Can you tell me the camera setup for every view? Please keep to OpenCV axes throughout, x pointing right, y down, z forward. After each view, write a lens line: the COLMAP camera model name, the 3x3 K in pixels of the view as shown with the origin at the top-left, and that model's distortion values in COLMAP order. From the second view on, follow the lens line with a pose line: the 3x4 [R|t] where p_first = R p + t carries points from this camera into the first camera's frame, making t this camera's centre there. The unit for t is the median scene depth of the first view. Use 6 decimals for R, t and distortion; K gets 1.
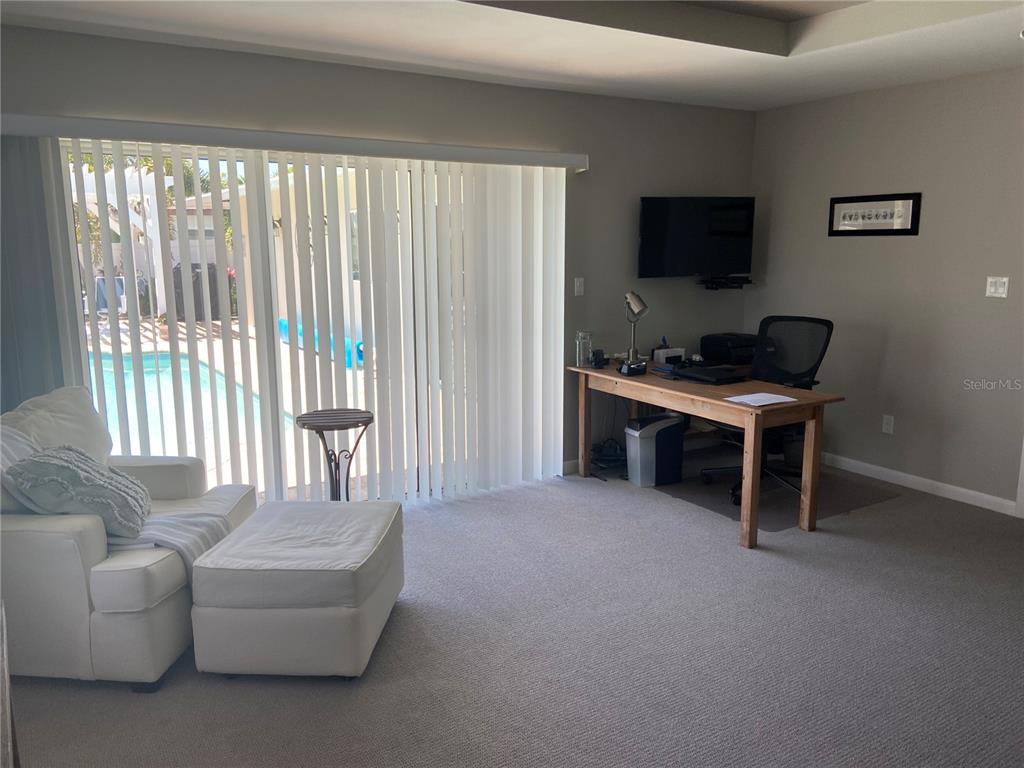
lens RADIAL K [[776.2, 0, 514.2], [0, 776.2, 378.5], [0, 0, 1]] dist [0.138990, -0.162710]
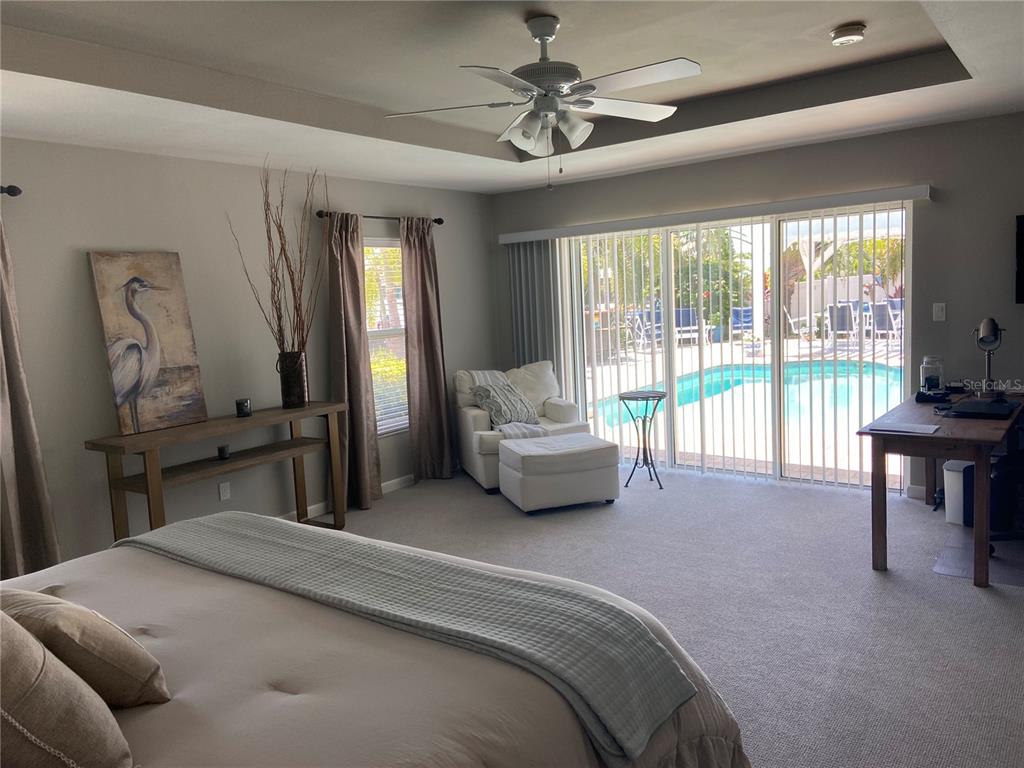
lens RADIAL K [[776.2, 0, 514.2], [0, 776.2, 378.5], [0, 0, 1]] dist [0.138990, -0.162710]
pose [[0.362560, 0.087998, -0.927797, 1.261617], [-0.115428, 0.992107, 0.048991, -0.031951], [0.924785, 0.089331, 0.369856, 0.196890]]
